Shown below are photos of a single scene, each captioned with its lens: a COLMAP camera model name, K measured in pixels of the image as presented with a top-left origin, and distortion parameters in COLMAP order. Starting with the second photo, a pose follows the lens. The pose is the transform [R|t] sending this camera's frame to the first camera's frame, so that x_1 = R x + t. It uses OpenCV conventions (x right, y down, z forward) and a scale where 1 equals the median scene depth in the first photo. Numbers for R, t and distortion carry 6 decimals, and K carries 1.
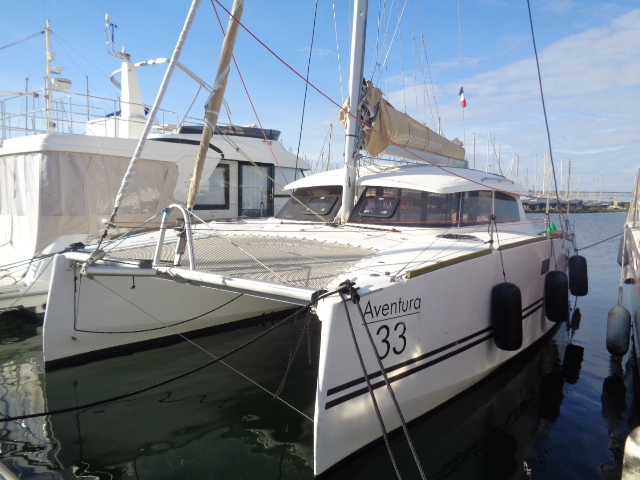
lens RADIAL K [[466.4, 0, 320.0], [0, 466.4, 240.0], [0, 0, 1]] dist [0.002255, -0.000170]
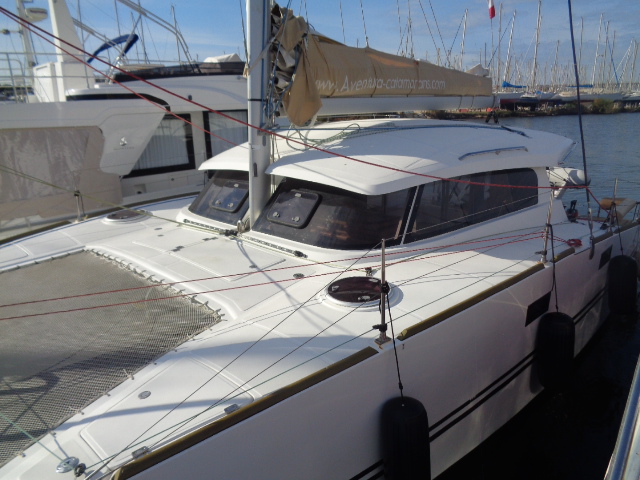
lens RADIAL K [[465.7, 0, 320.0], [0, 465.7, 240.0], [0, 0, 1]] dist [0.012223, 0.004442]
pose [[0.985371, 0.004807, -0.170357, 0.269969], [0.027655, 0.981843, 0.187667, -0.146092], [0.168166, -0.189633, 0.967347, 0.320281]]
